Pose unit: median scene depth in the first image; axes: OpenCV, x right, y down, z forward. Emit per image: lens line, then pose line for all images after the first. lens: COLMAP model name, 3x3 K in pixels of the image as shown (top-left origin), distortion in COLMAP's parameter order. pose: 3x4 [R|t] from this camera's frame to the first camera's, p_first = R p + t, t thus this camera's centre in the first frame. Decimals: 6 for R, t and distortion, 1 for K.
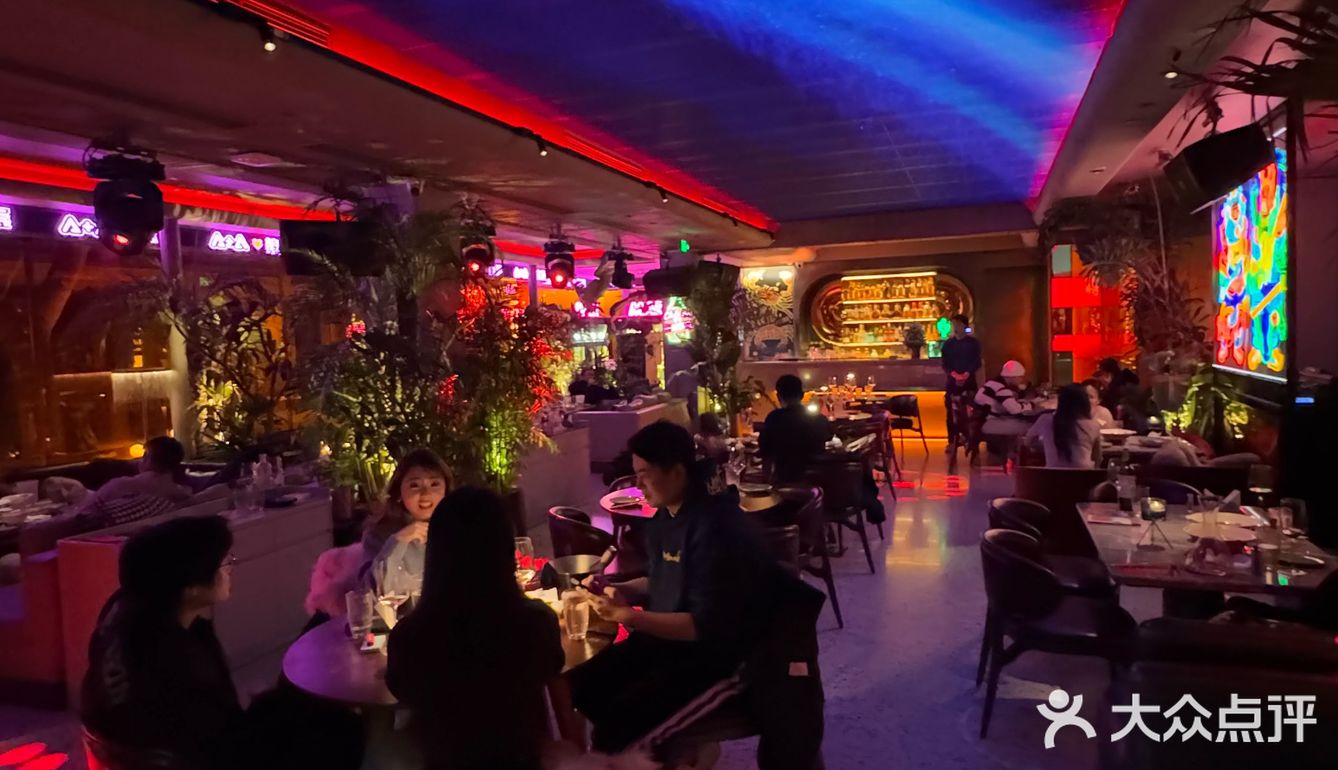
lens RADIAL K [[810.6, 0, 671.5], [0, 810.6, 384.7], [0, 0, 1]] dist [-0.000698, -0.000015]
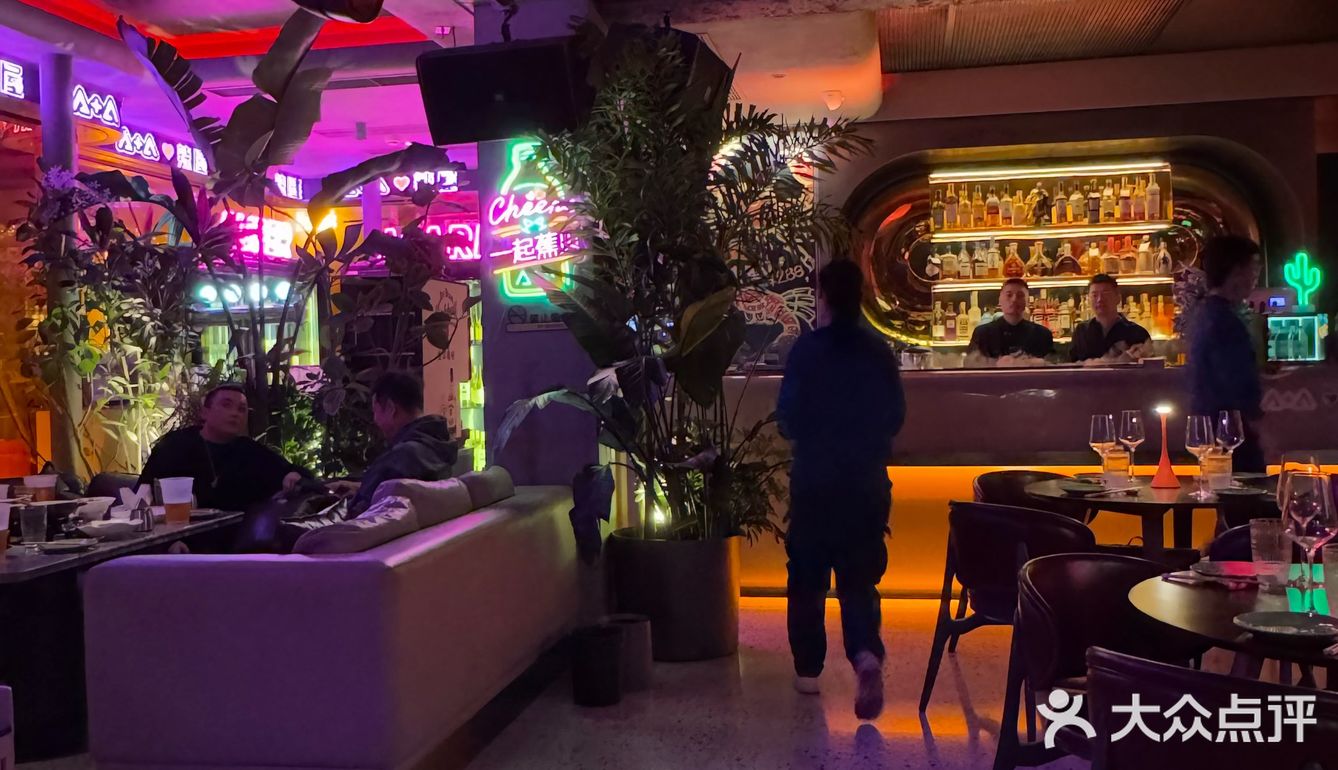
lens RADIAL K [[1160.9, 0, 670.3], [0, 1160.9, 385.4], [0, 0, 1]] dist [-0.004406, -0.005505]
pose [[0.982724, 0.012308, 0.184666, -0.018429], [-0.002583, 0.998601, -0.052806, 0.001697], [-0.185058, 0.051417, 0.981382, 0.486162]]
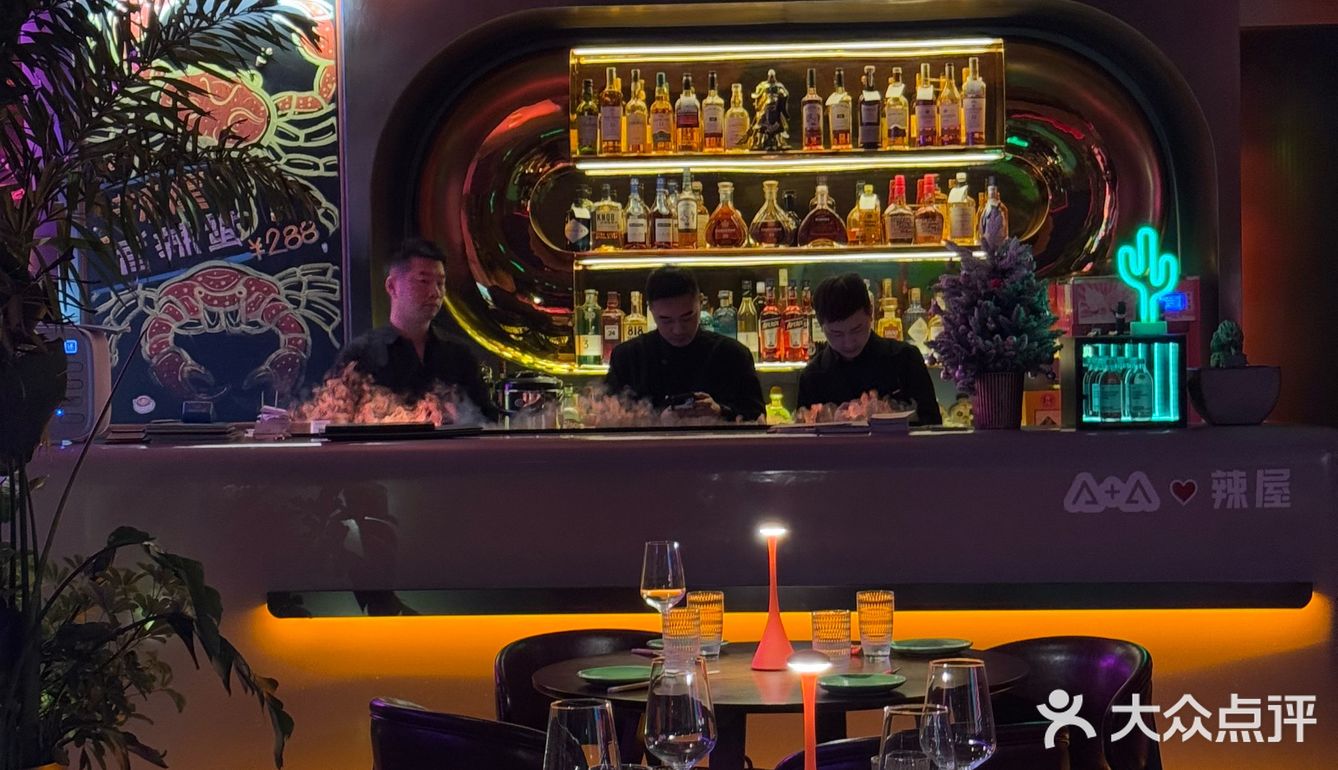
lens RADIAL K [[2352.3, 0, 672.2], [0, 2352.3, 385.5], [0, 0, 1]] dist [0.131909, 0.000000]
pose [[0.944590, 0.015415, 0.327892, 0.037924], [0.003659, 0.998340, -0.057476, -0.010242], [-0.328233, 0.055491, 0.942965, 0.435134]]
